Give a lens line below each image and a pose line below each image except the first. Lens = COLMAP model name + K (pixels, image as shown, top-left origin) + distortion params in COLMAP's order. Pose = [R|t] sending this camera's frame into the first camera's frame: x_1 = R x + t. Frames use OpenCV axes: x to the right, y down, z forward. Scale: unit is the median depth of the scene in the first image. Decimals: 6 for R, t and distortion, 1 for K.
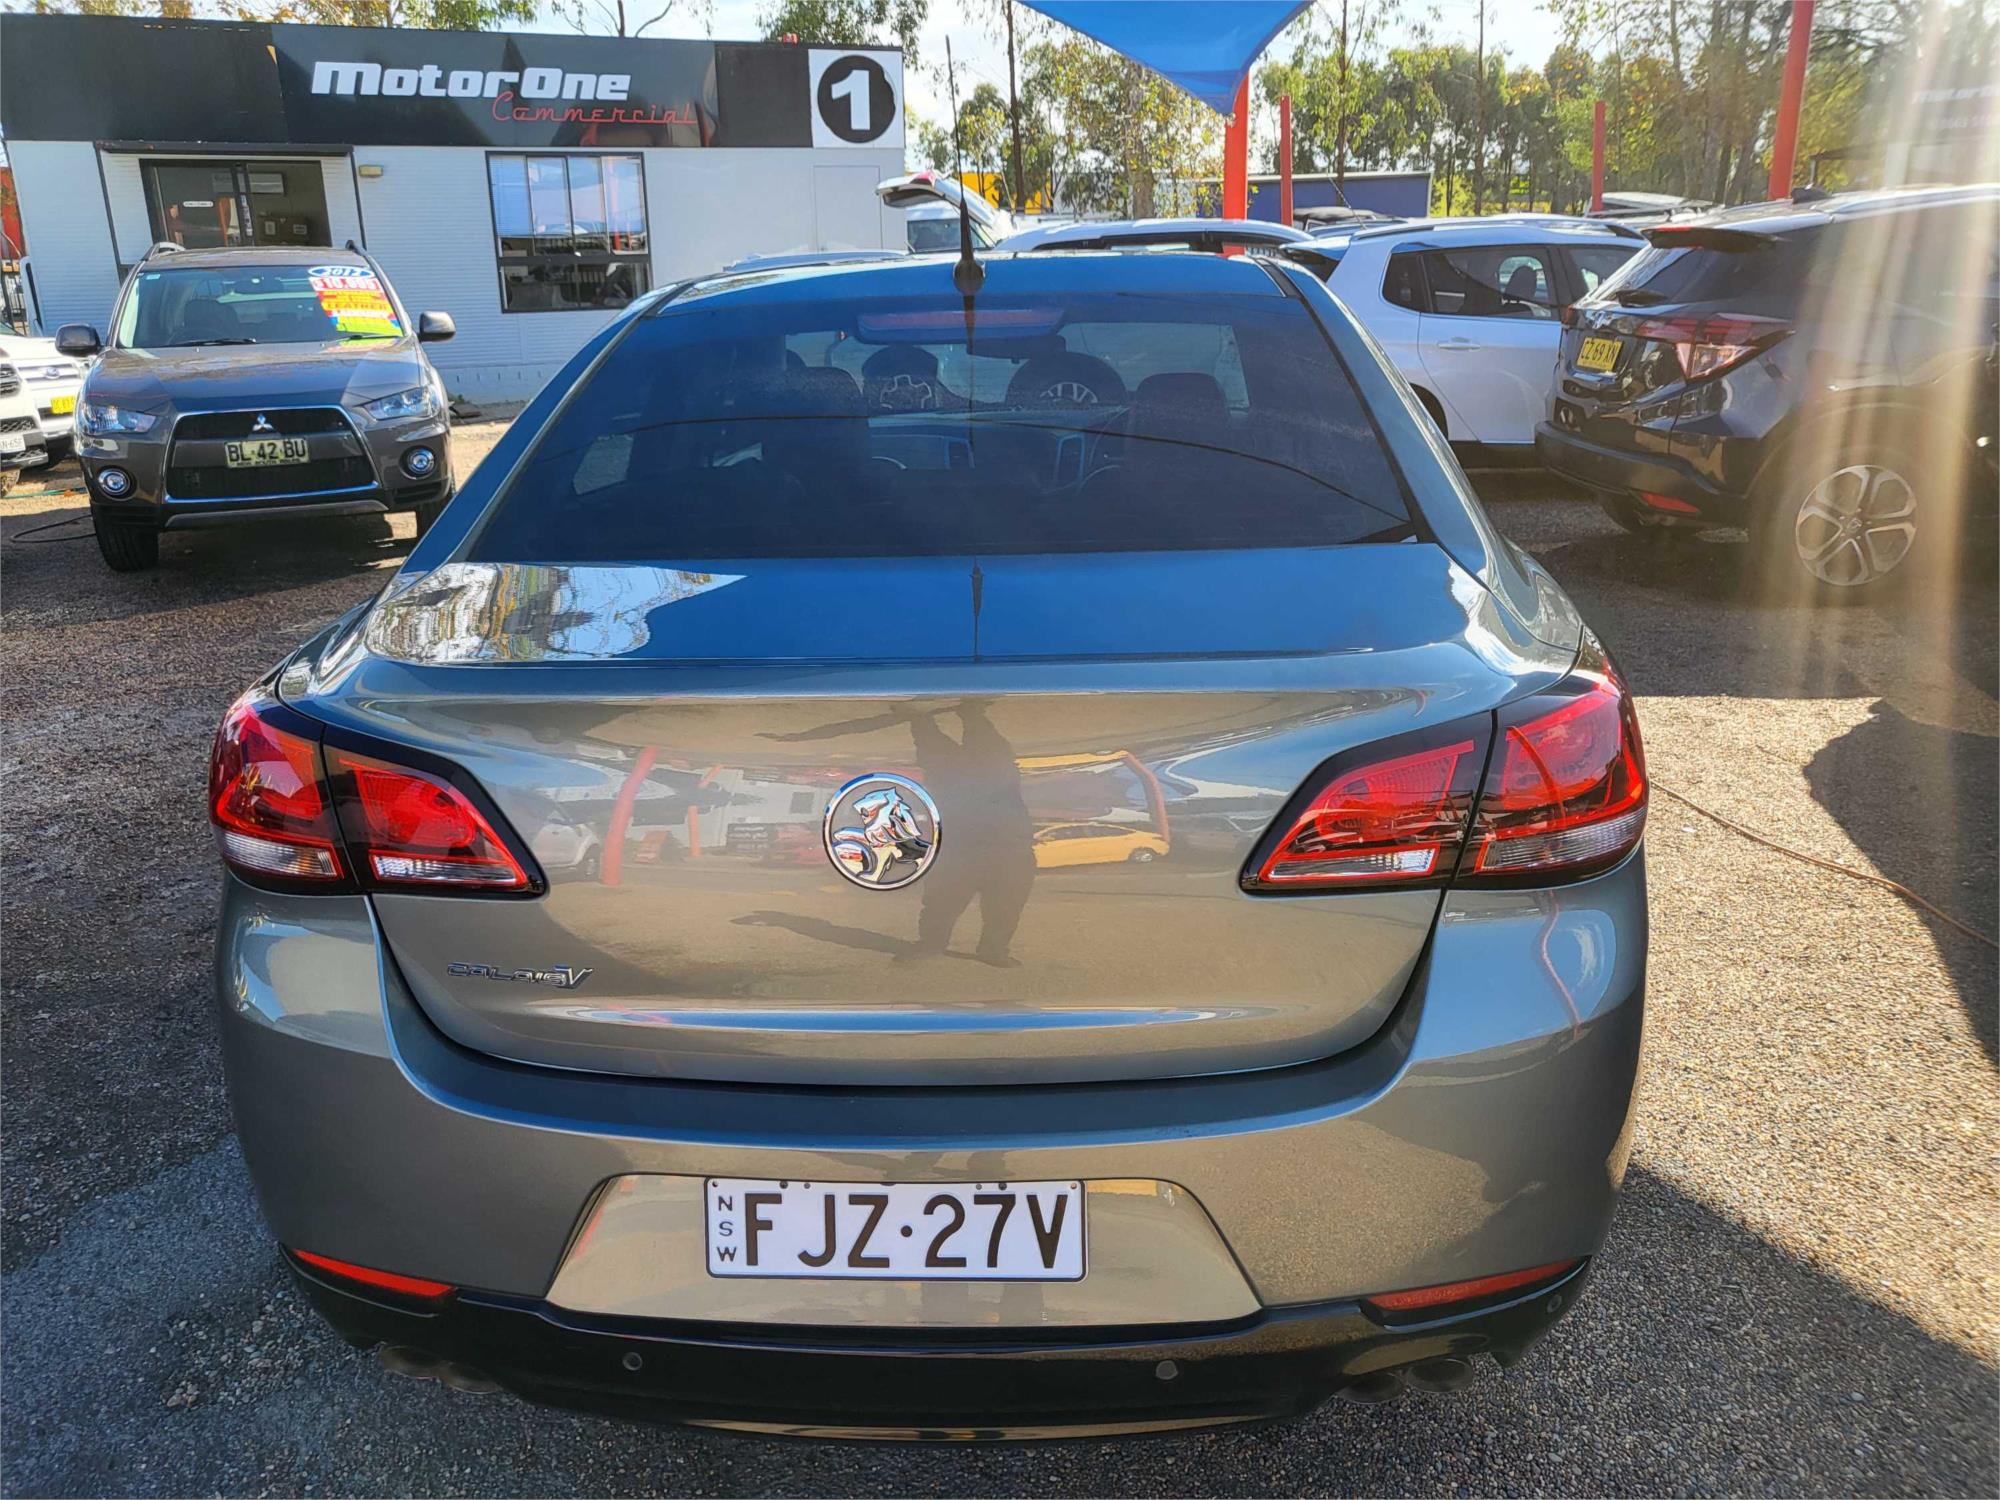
lens RADIAL K [[1578.1, 0, 1007.5], [0, 1578.1, 713.9], [0, 0, 1]] dist [-0.006807, 0.052082]
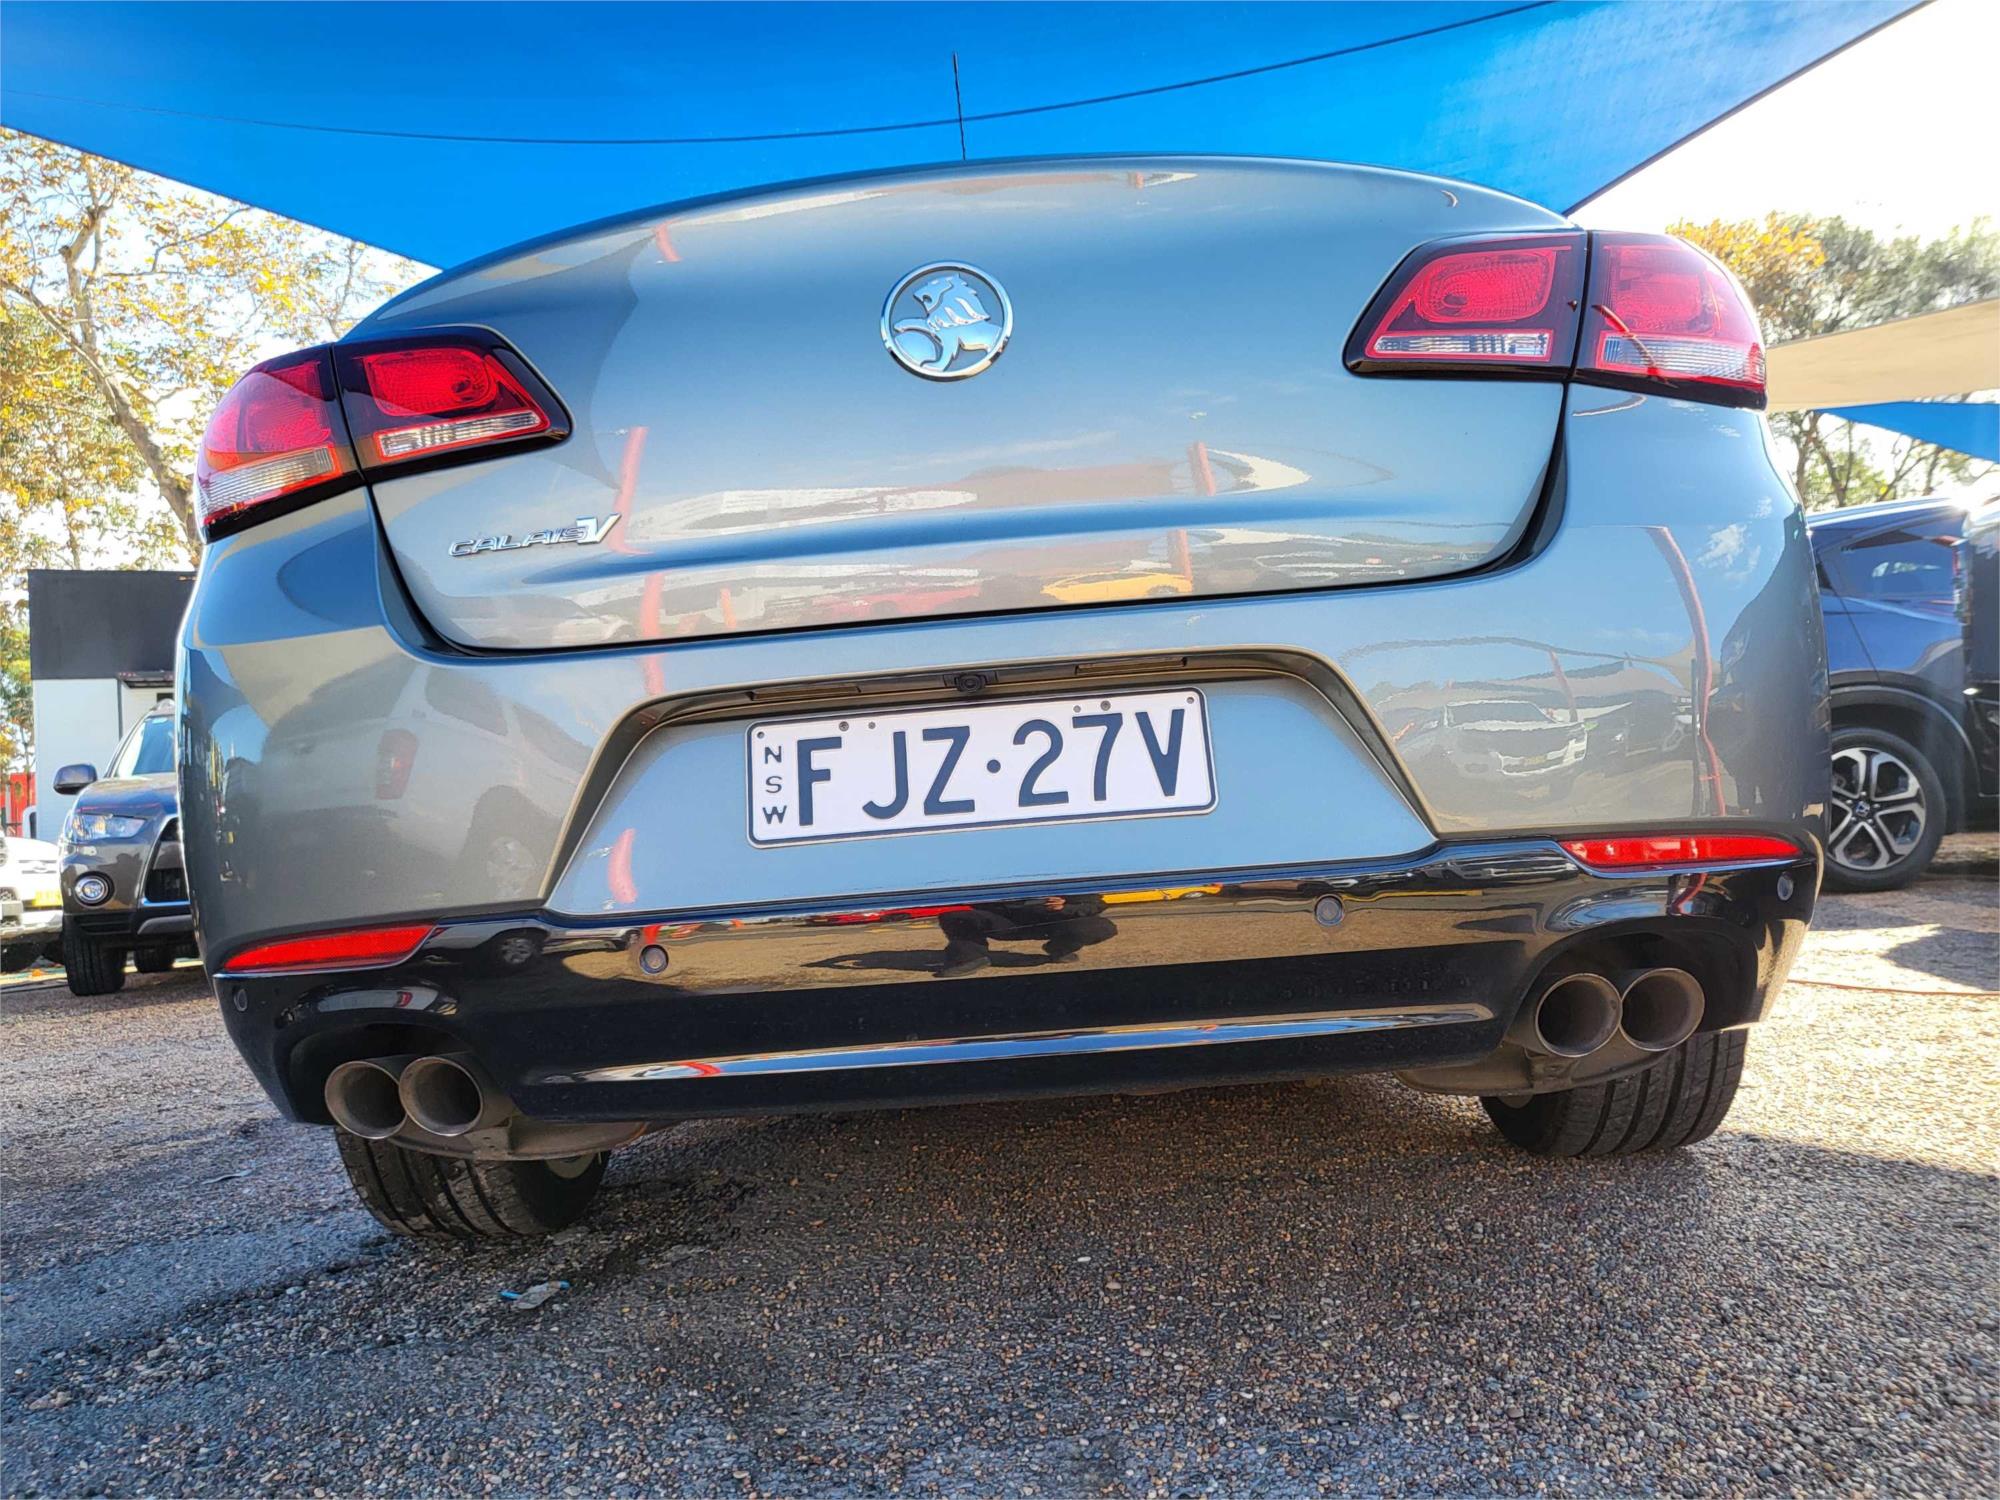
lens RADIAL K [[1574.6, 0, 1004.8], [0, 1574.6, 732.5], [0, 0, 1]] dist [0.003942, 0.034977]
pose [[0.998652, -0.047963, 0.019824, -0.049584], [0.051861, 0.936724, -0.346206, 0.401955], [-0.001965, 0.346767, 0.937949, 0.149090]]
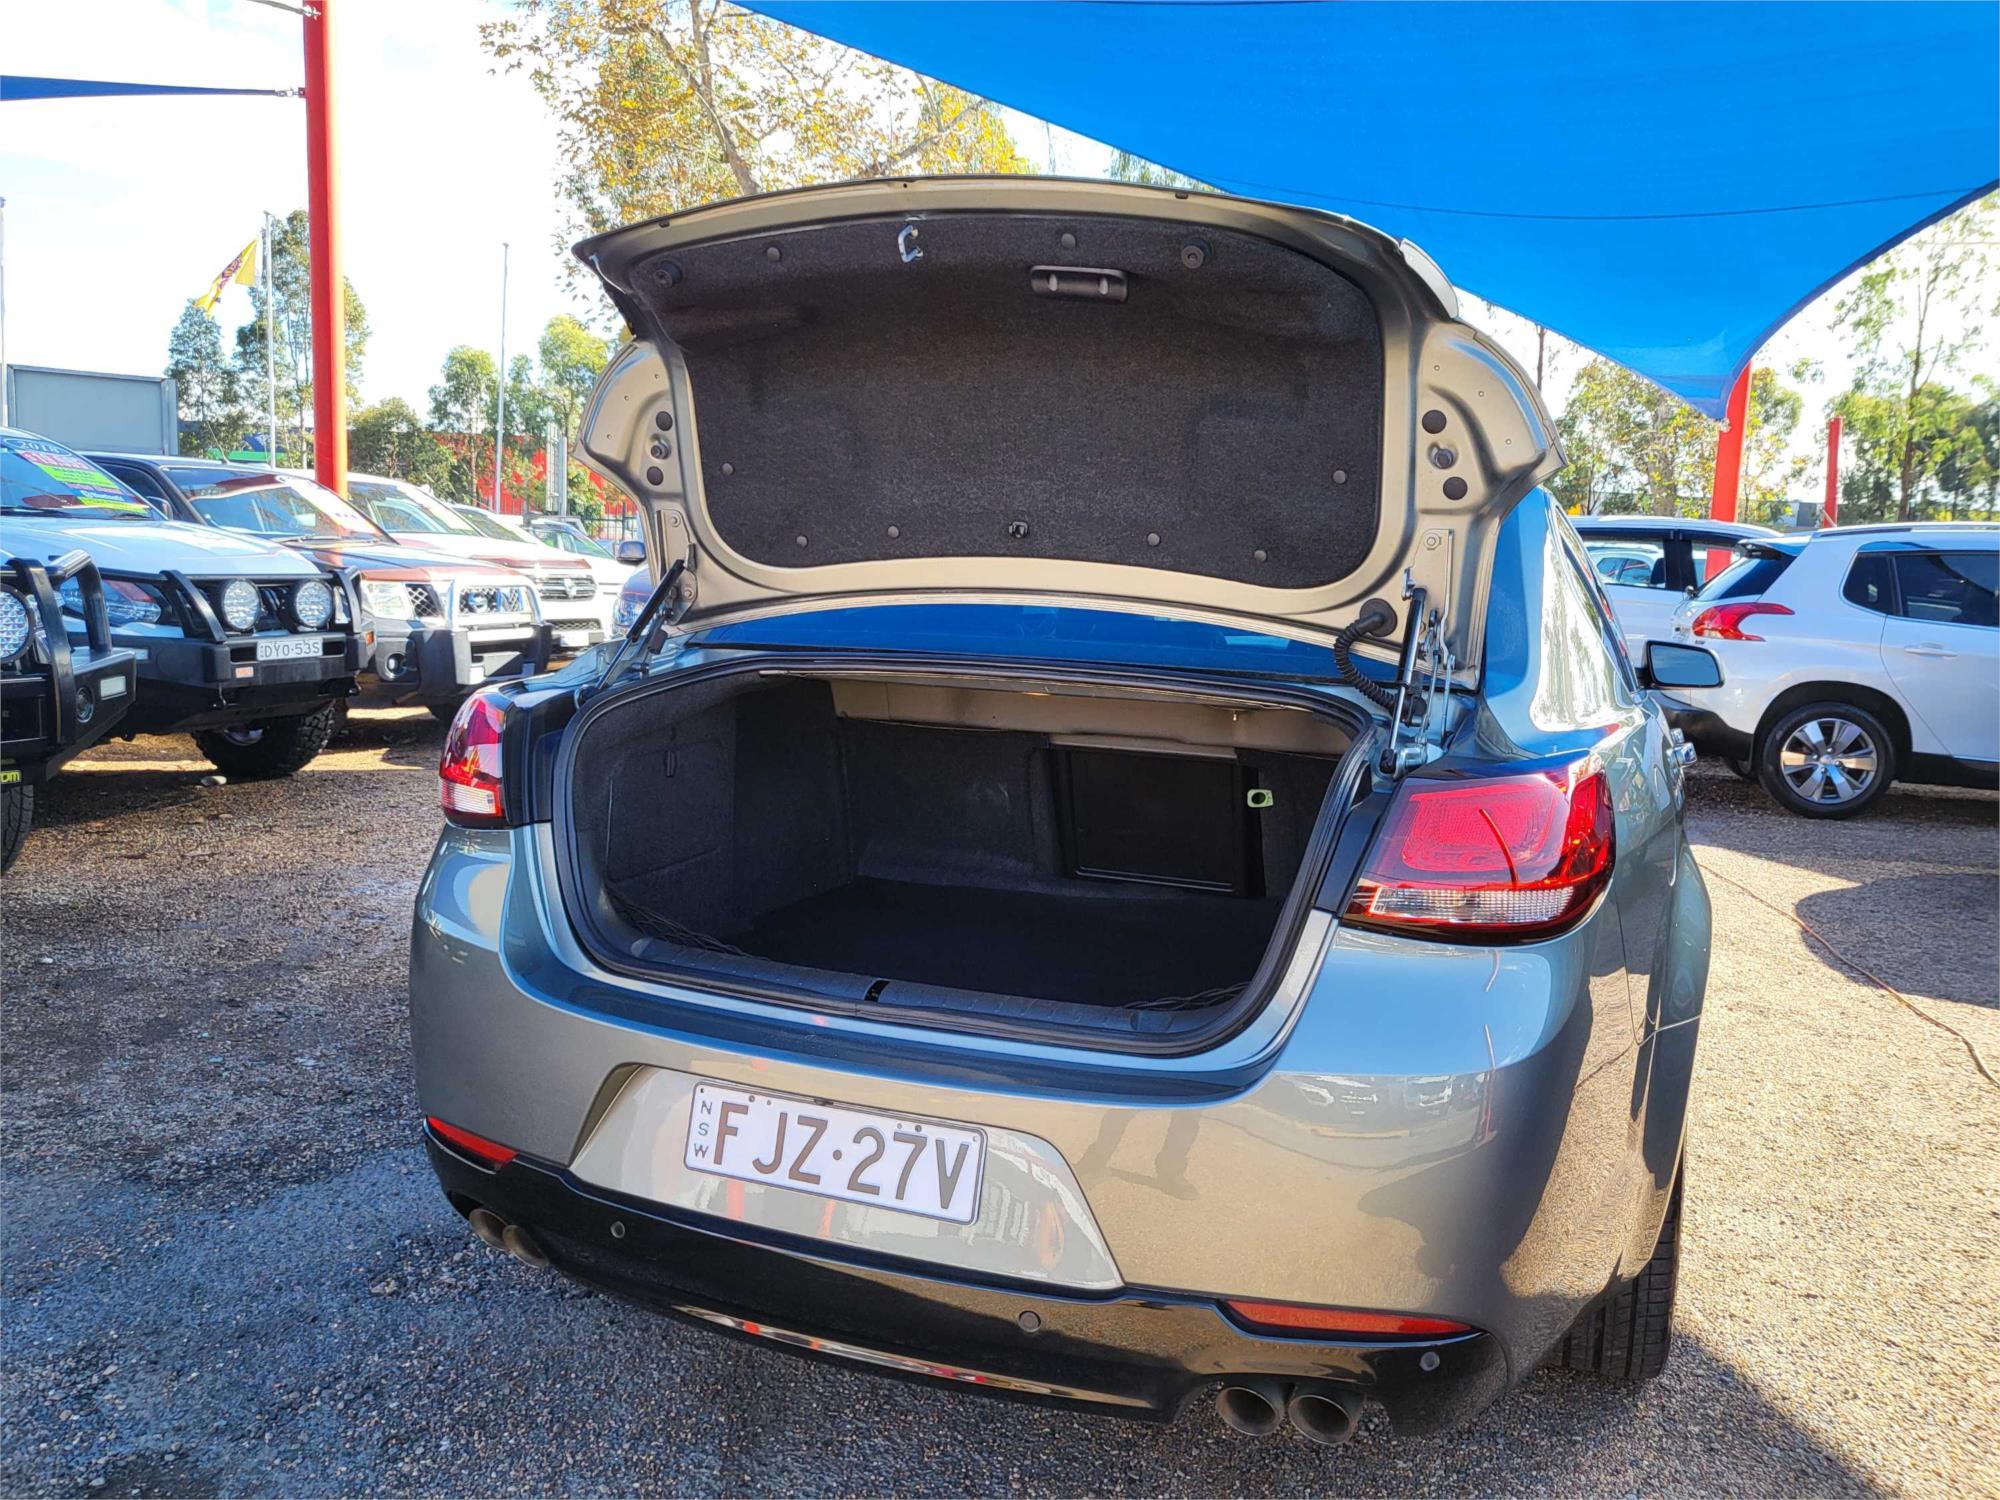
lens RADIAL K [[1595.2, 0, 1033.3], [0, 1595.2, 747.8], [0, 0, 1]] dist [-0.011431, 0.070724]
pose [[0.948361, 0.100121, -0.300975, 0.268080], [-0.148435, 0.978651, -0.142159, 0.120860], [0.280317, 0.179493, 0.942976, -0.083968]]
